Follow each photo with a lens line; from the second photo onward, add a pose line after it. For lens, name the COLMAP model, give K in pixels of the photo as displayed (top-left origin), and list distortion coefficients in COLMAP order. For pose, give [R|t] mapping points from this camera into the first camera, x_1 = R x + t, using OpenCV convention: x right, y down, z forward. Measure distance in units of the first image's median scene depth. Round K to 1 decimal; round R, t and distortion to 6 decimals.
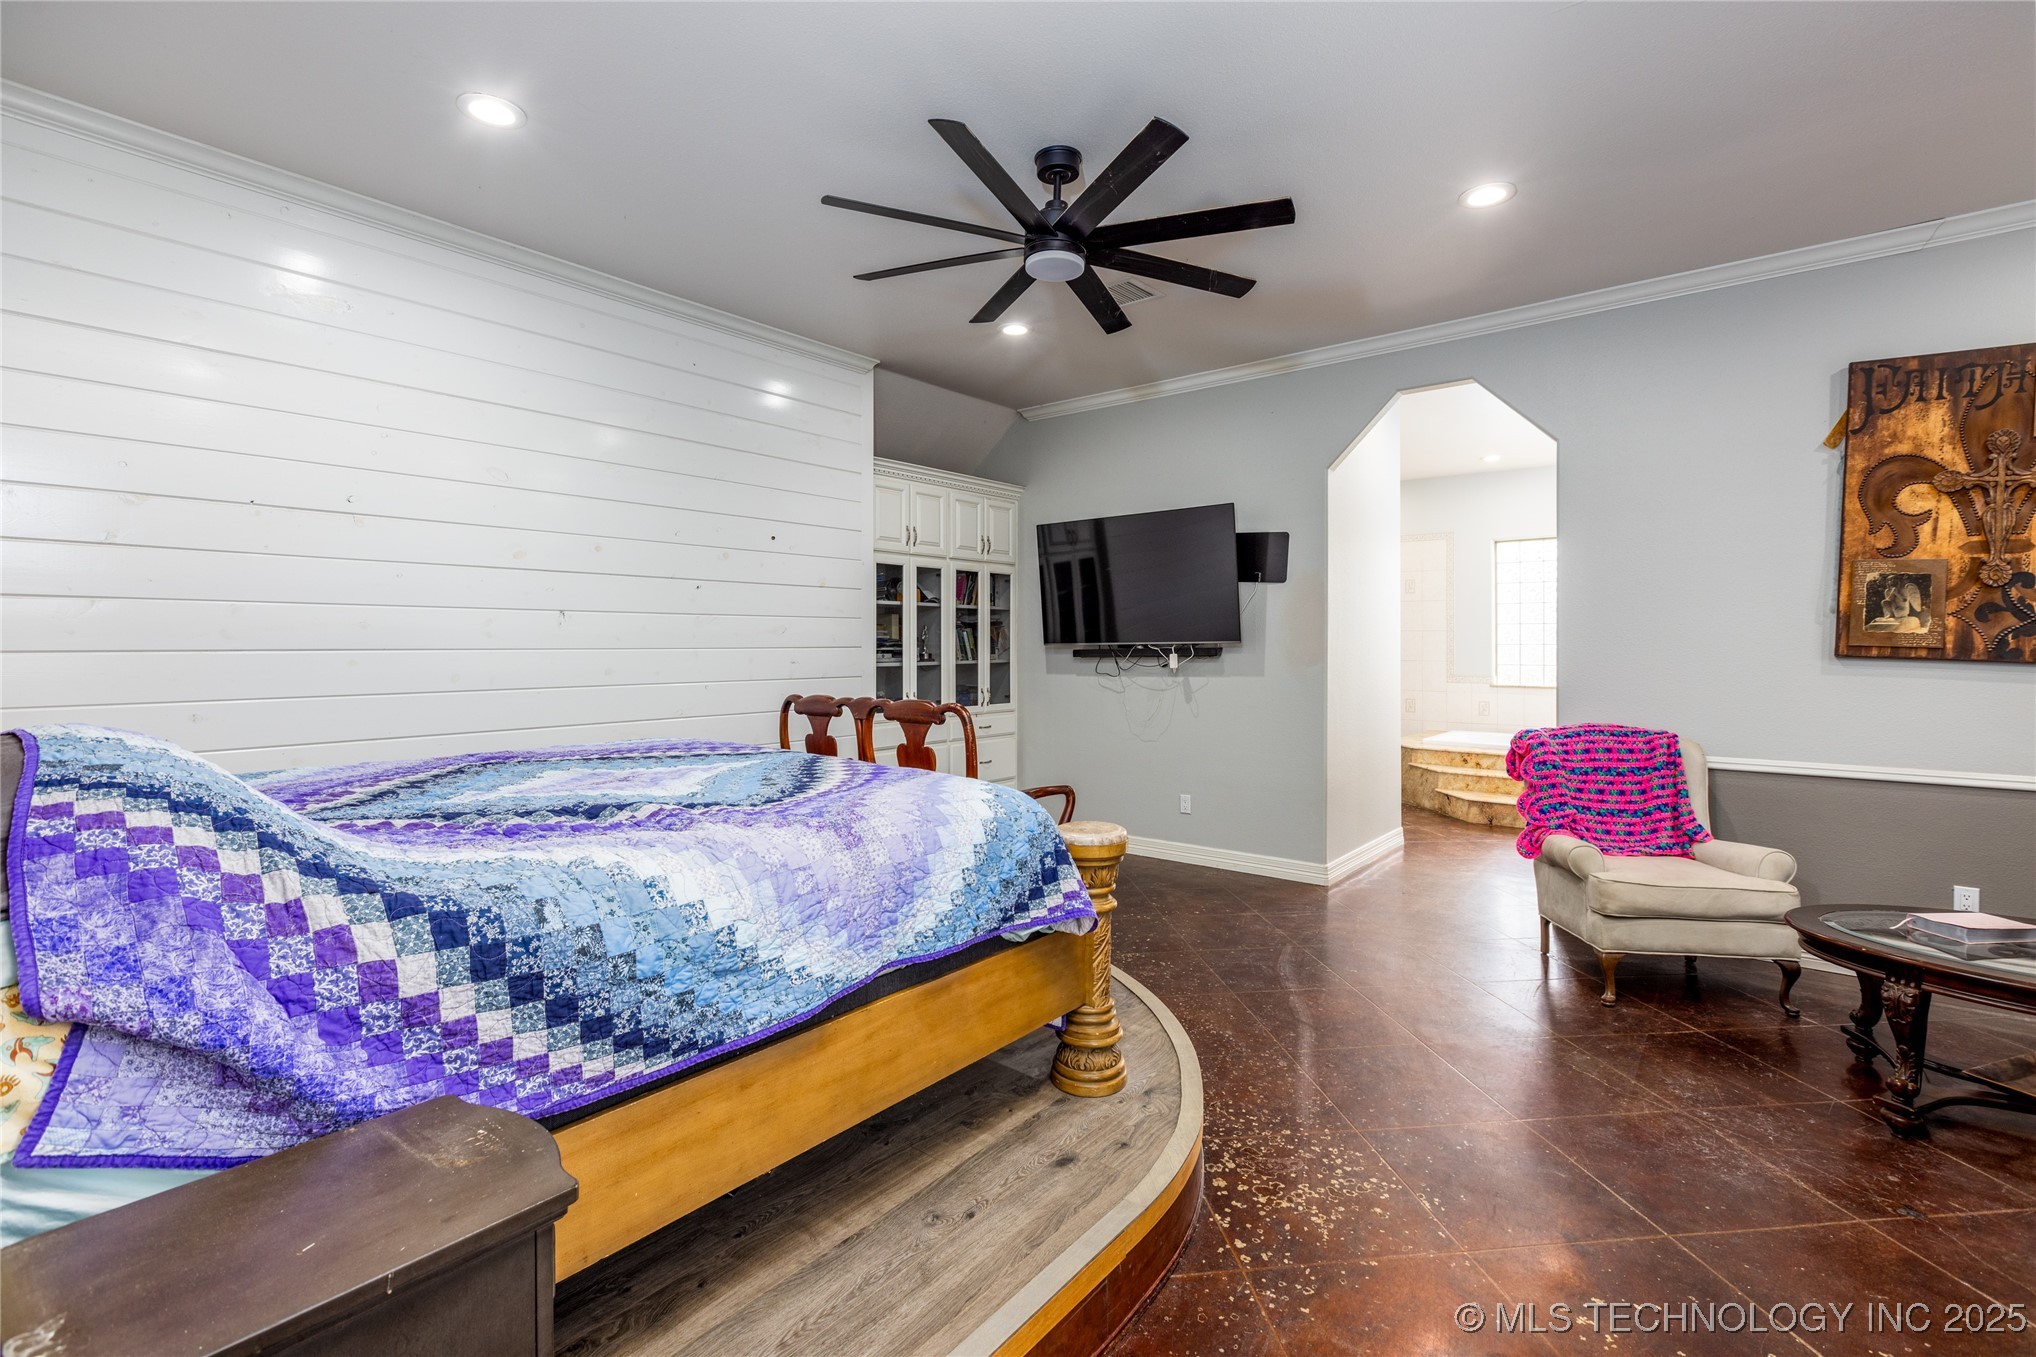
lens RADIAL K [[912.3, 0, 1011.5], [0, 912.3, 637.6], [0, 0, 1]] dist [-0.001063, -0.000781]
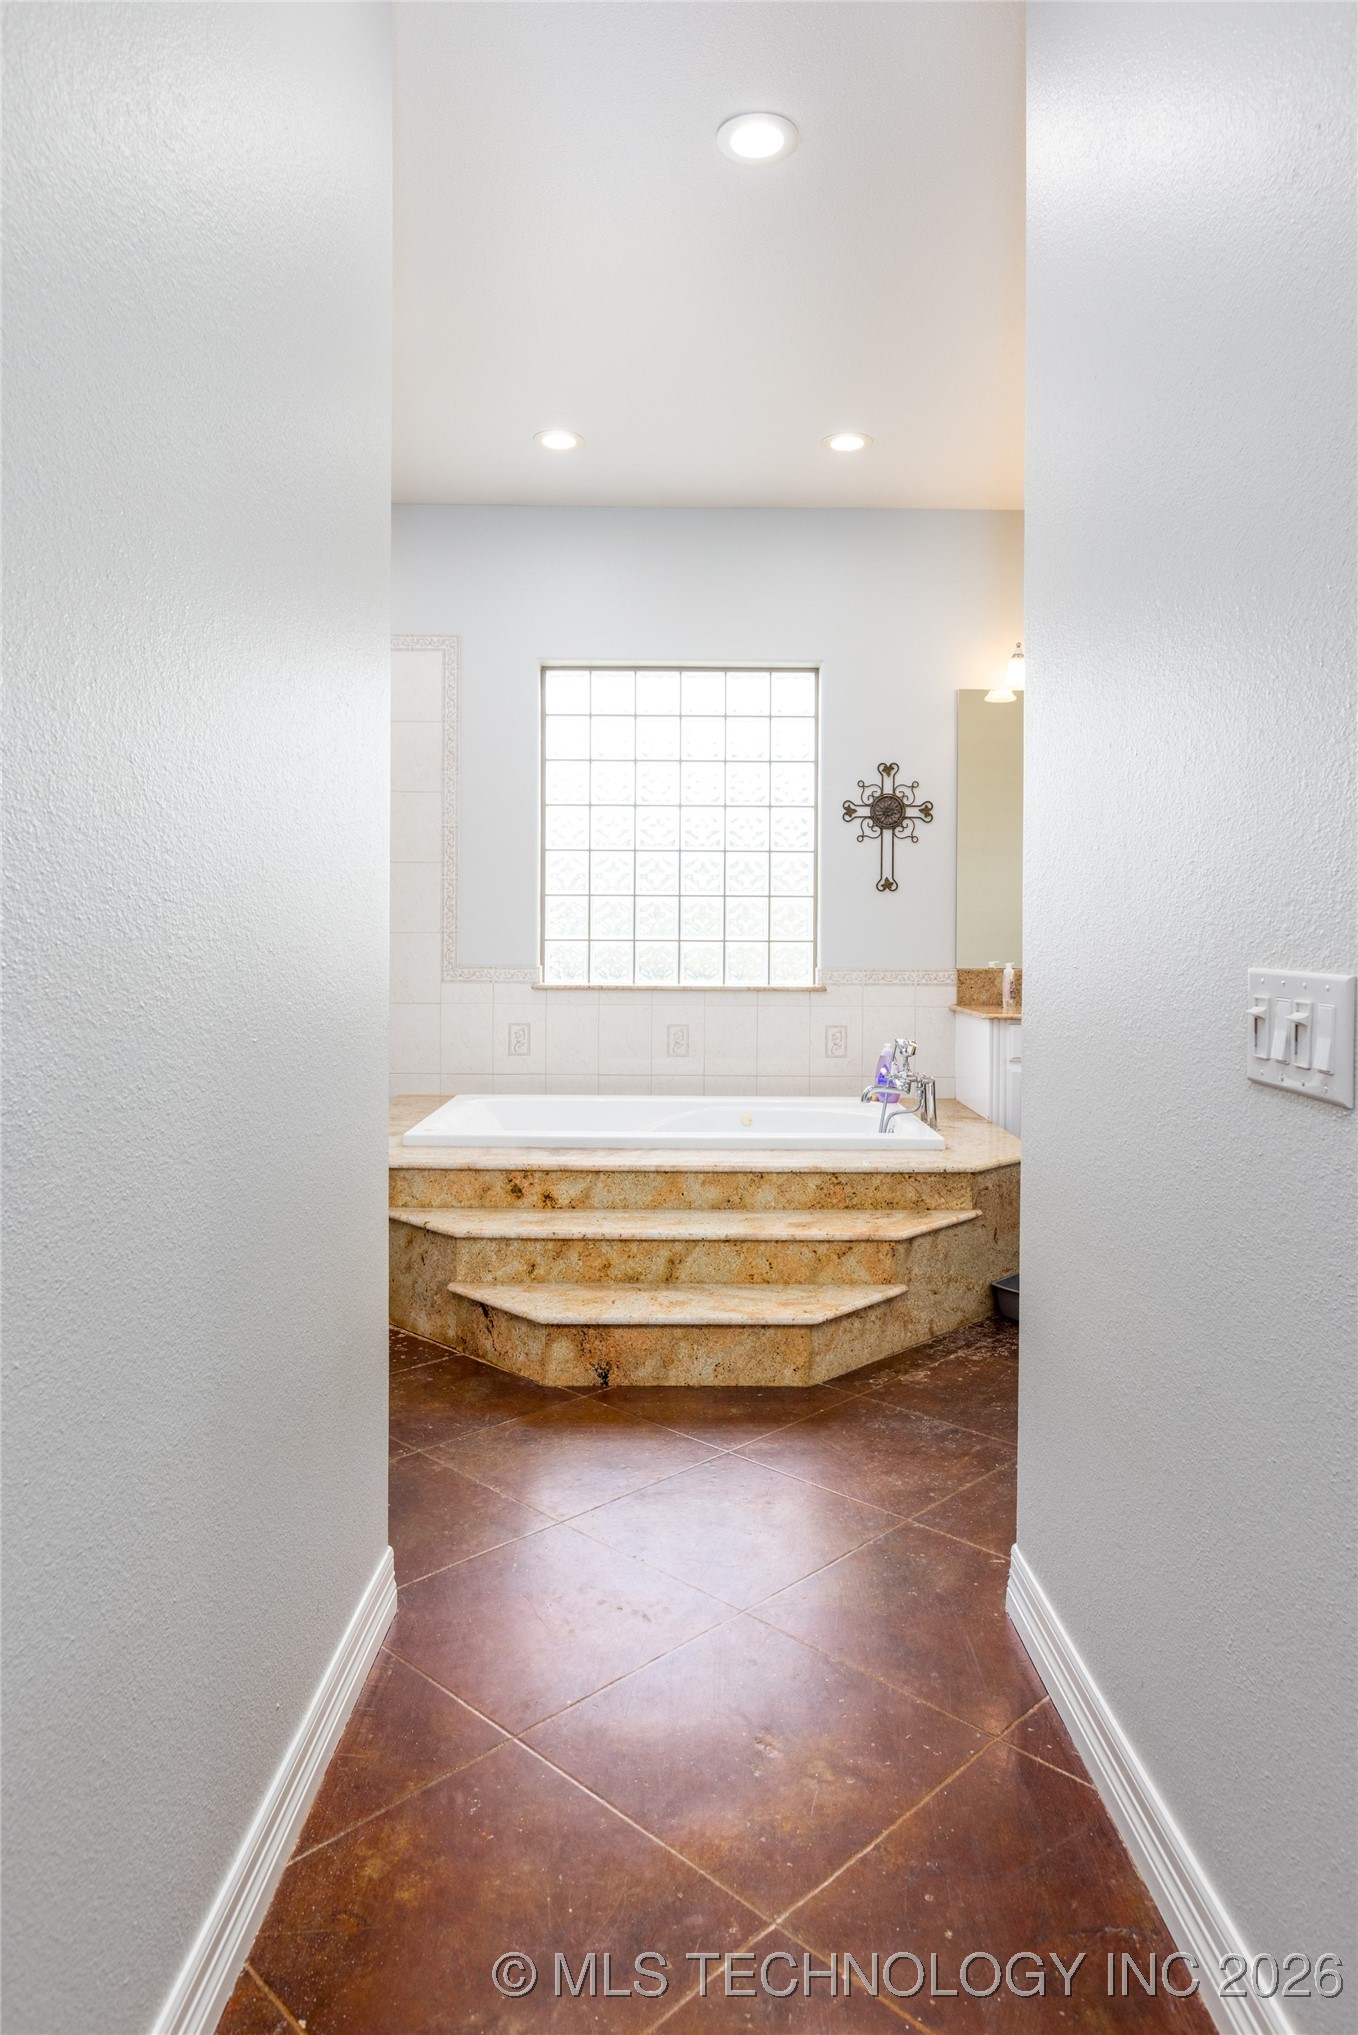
lens RADIAL K [[1285.9, 0, 684.3], [0, 1285.9, 939.6], [0, 0, 1]] dist [0.002932, -0.000633]
pose [[0.771588, 0.001029, 0.636122, 0.271454], [-0.010499, 0.999883, 0.011117, 0.032208], [-0.636036, -0.015256, 0.771508, 0.695872]]
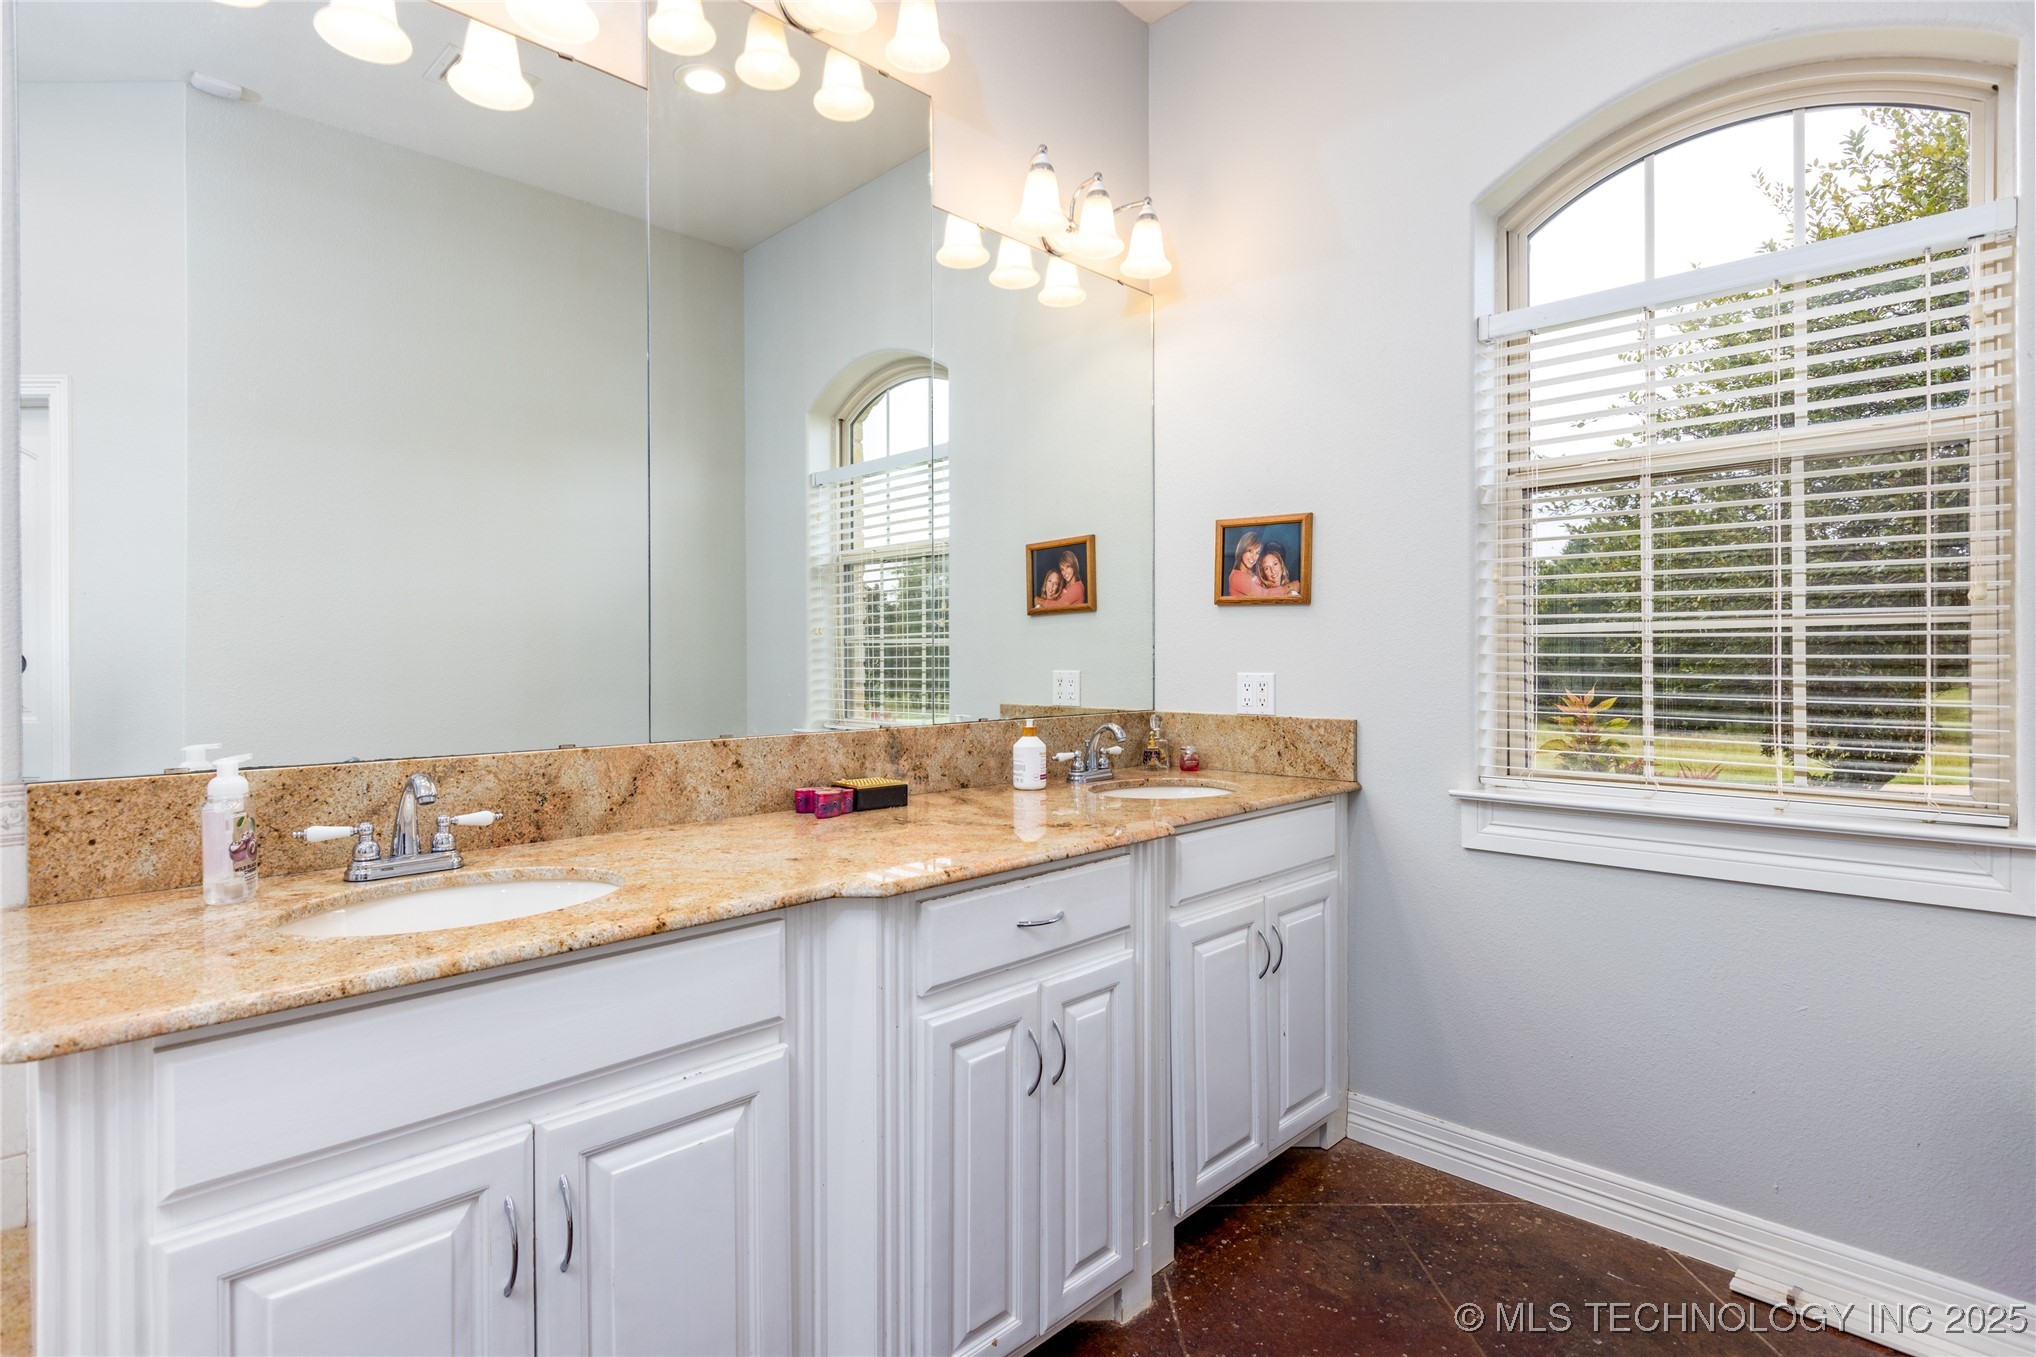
lens RADIAL K [[1011.8, 0, 1007.7], [0, 1011.8, 670.3], [0, 0, 1]] dist [-0.006510, -0.001046]
pose [[0.102444, -0.010956, 0.994678, 0.827677], [-0.001981, 0.999935, 0.011218, 0.034744], [-0.994737, -0.003120, 0.102416, 1.060702]]
